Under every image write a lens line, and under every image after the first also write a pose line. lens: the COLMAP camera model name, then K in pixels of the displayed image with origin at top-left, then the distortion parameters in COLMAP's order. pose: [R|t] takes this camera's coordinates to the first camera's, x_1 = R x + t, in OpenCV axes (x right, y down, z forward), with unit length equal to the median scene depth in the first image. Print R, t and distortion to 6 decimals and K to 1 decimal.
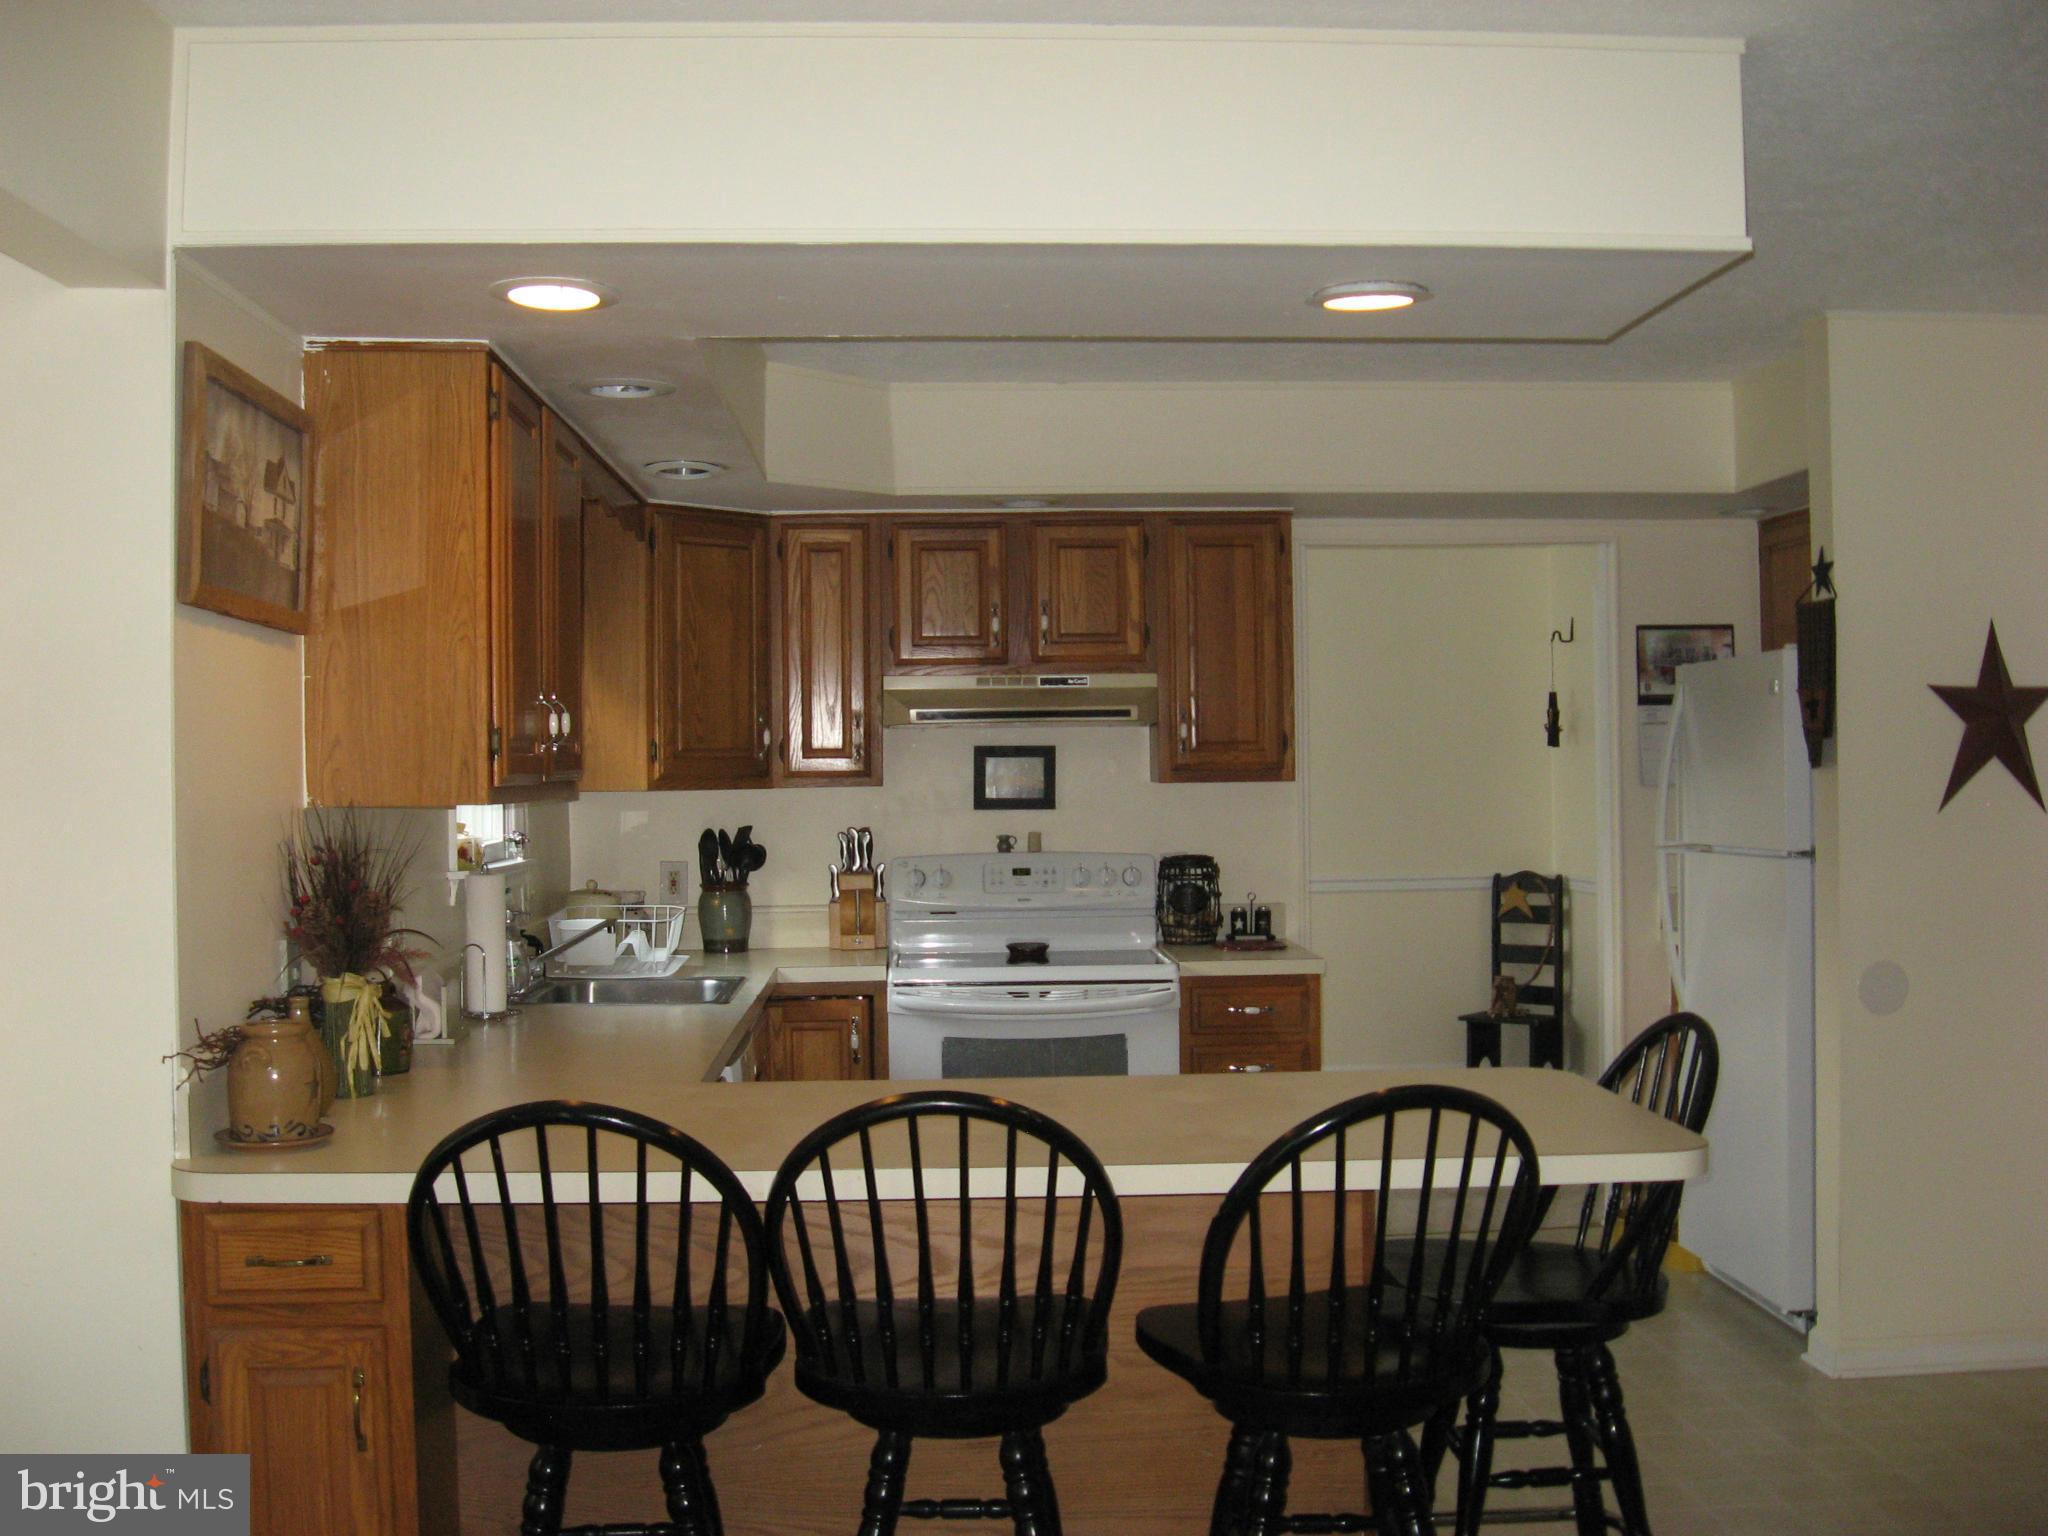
lens RADIAL K [[2123.7, 0, 1024.0], [0, 2123.7, 768.0], [0, 0, 1]] dist [-0.150667, 0.116929]
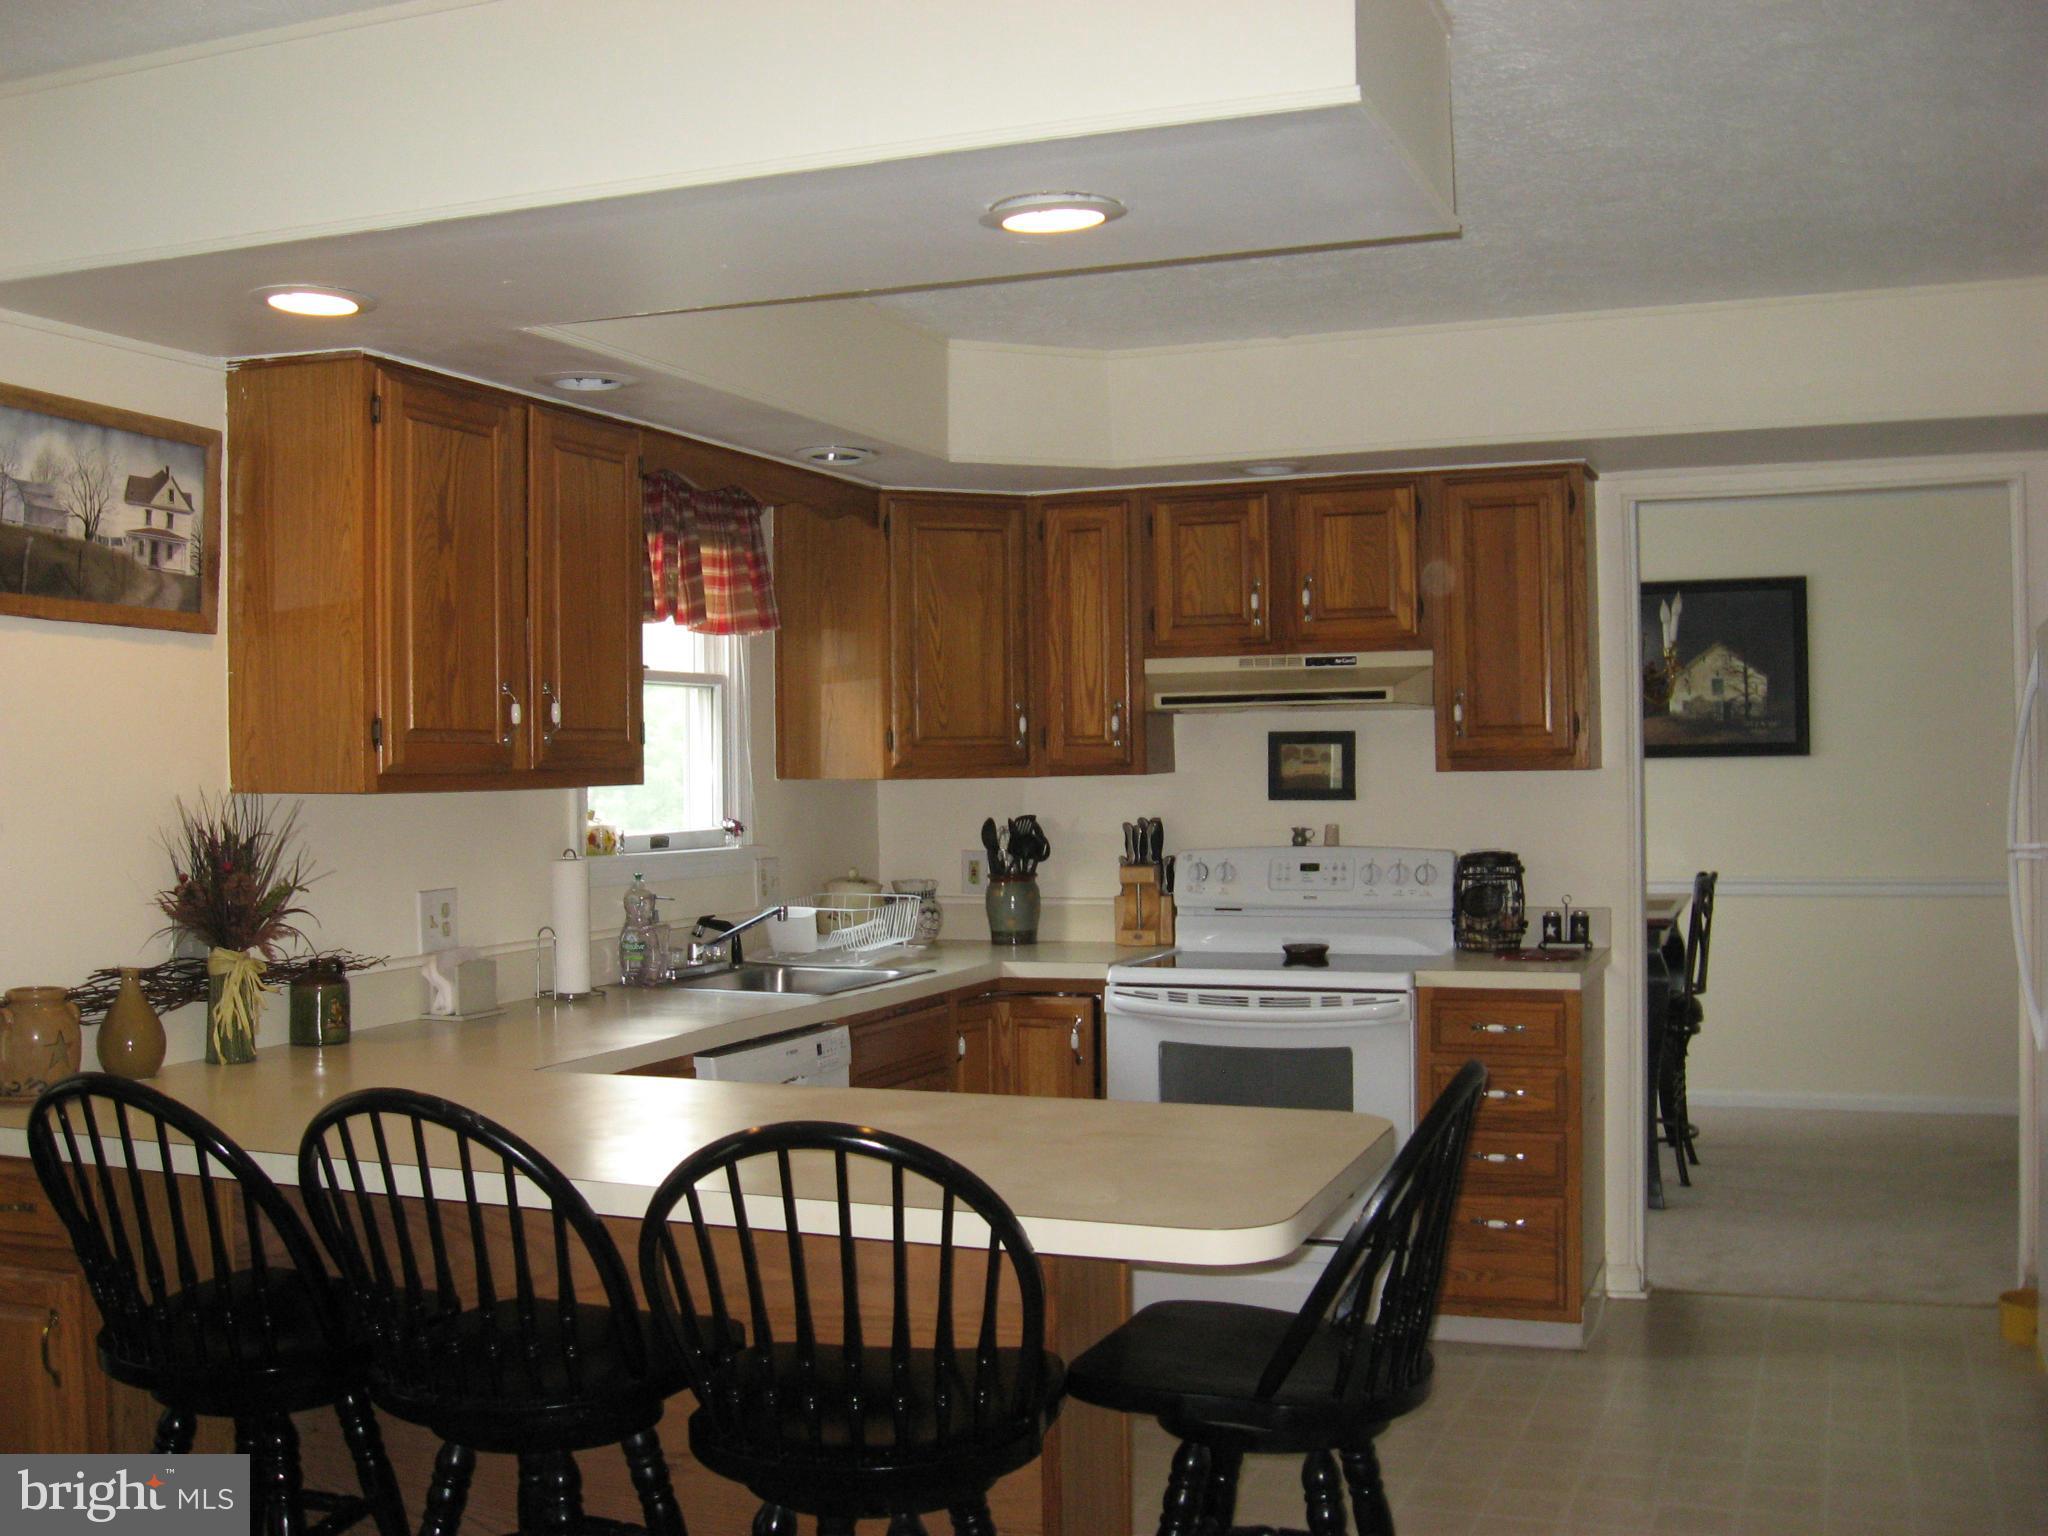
lens RADIAL K [[2123.7, 0, 1024.0], [0, 2123.7, 768.0], [0, 0, 1]] dist [-0.150667, 0.116929]
pose [[0.911558, -0.000478, -0.411172, 0.275145], [0.002512, 0.999987, 0.004405, 0.001086], [0.411165, -0.005048, 0.911547, 0.108765]]
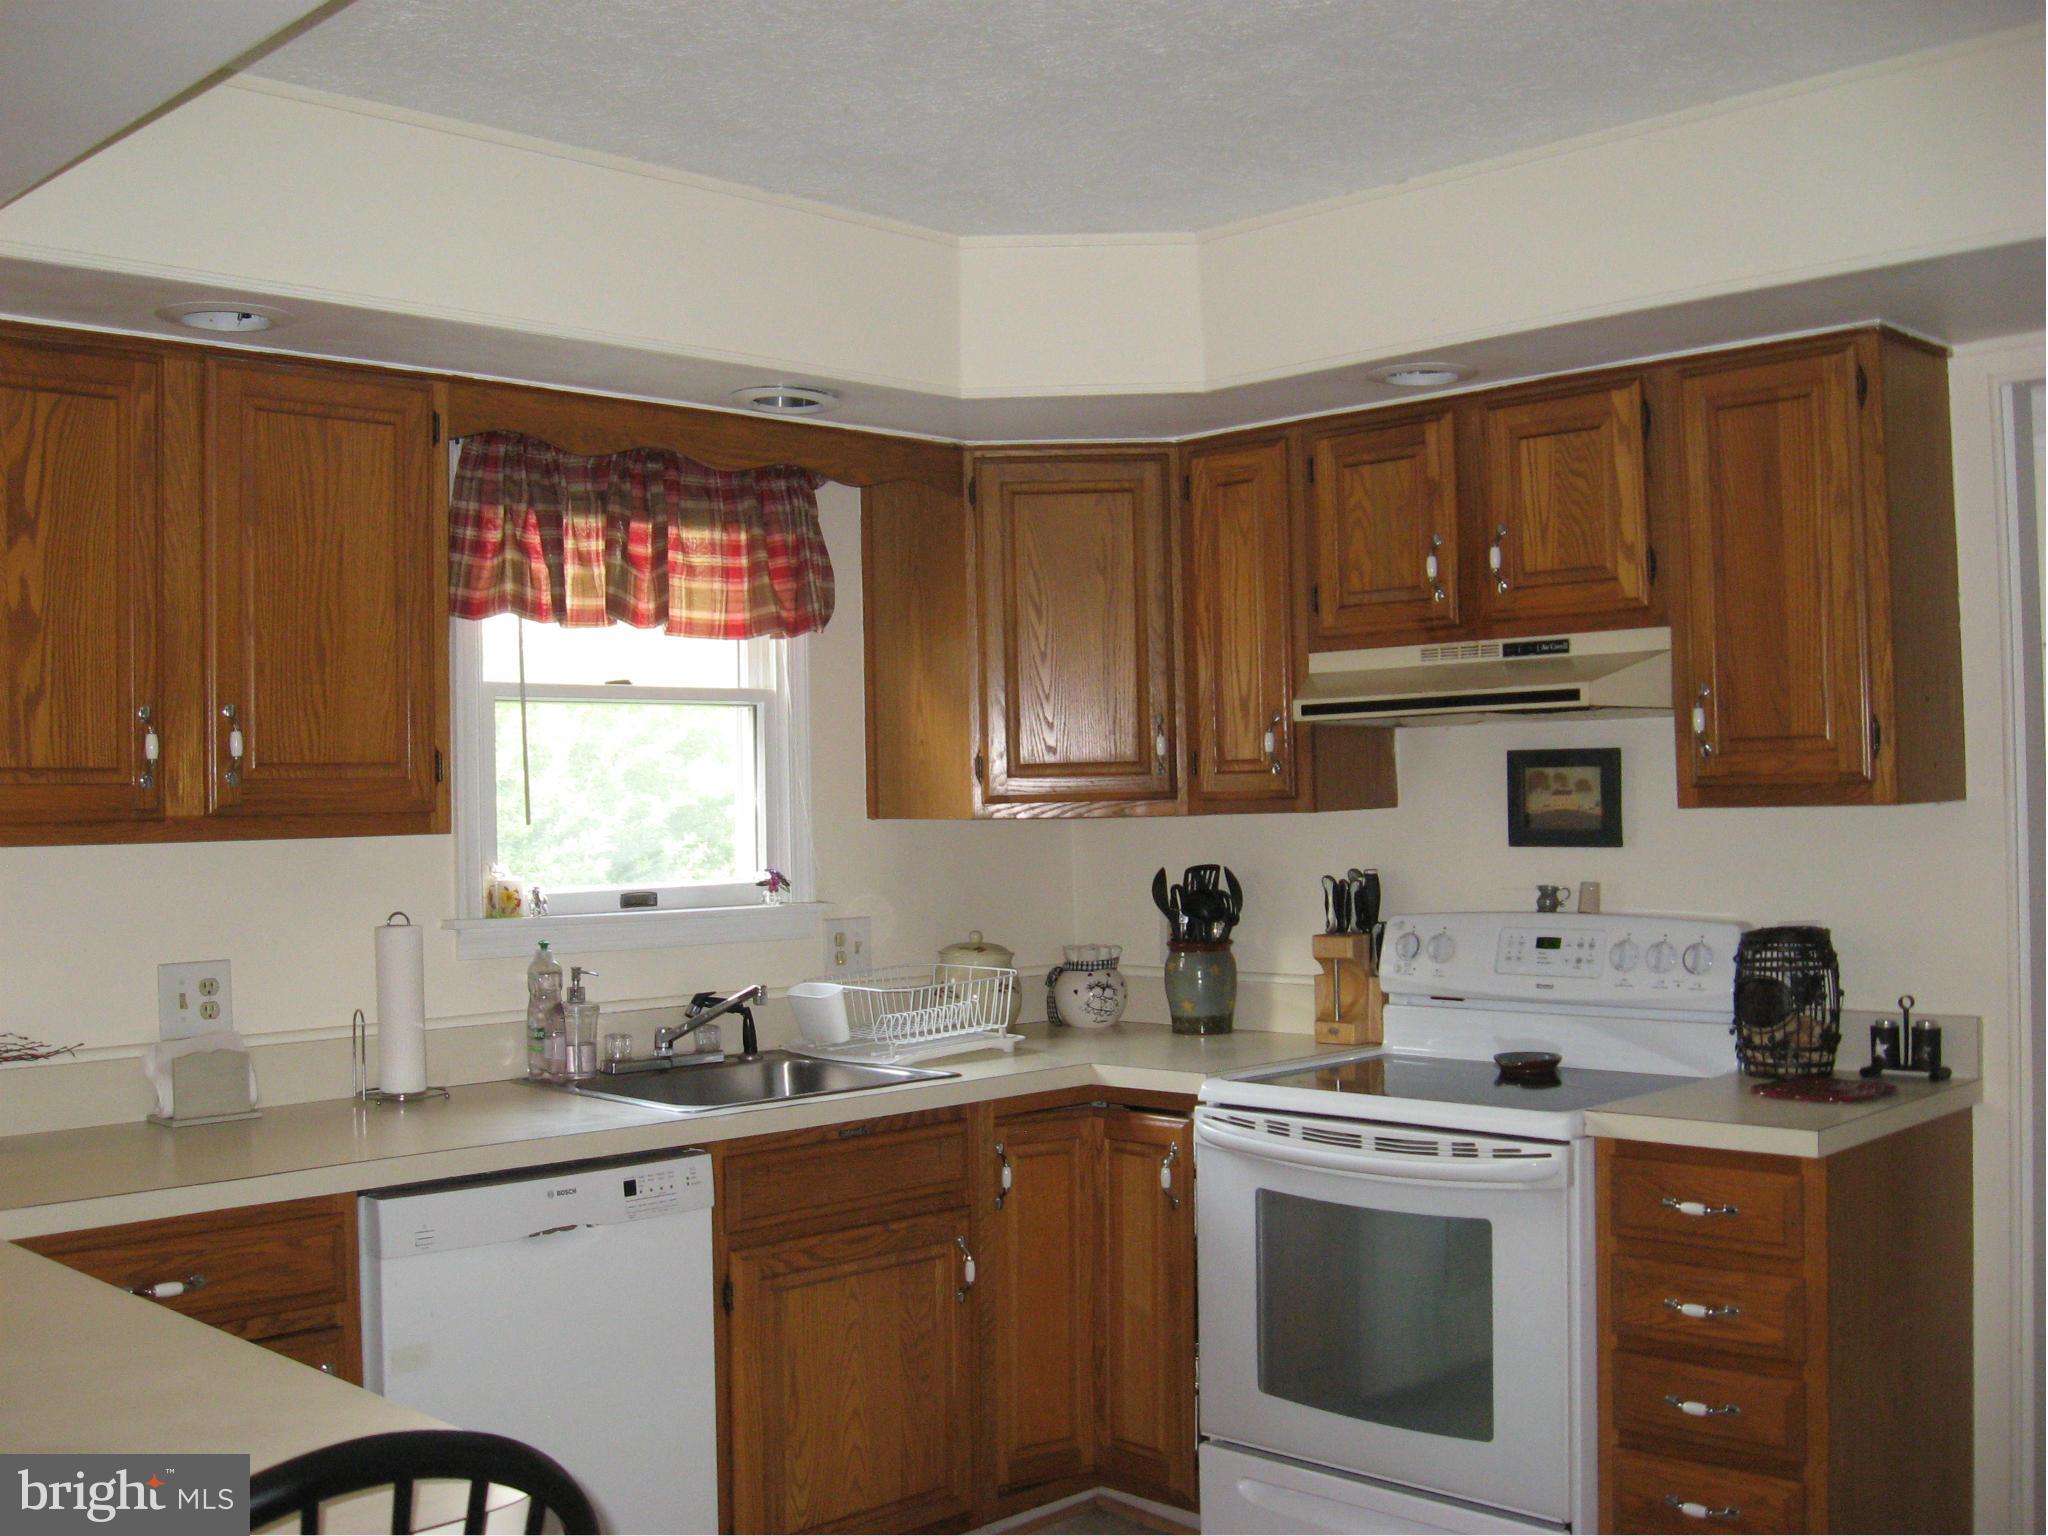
lens RADIAL K [[2123.7, 0, 1024.0], [0, 2123.7, 768.0], [0, 0, 1]] dist [-0.150667, 0.116929]
pose [[0.669028, -0.012785, -0.743127, 0.384692], [0.011200, 0.999912, -0.007119, -0.002129], [0.743152, -0.003560, 0.669113, 0.464959]]
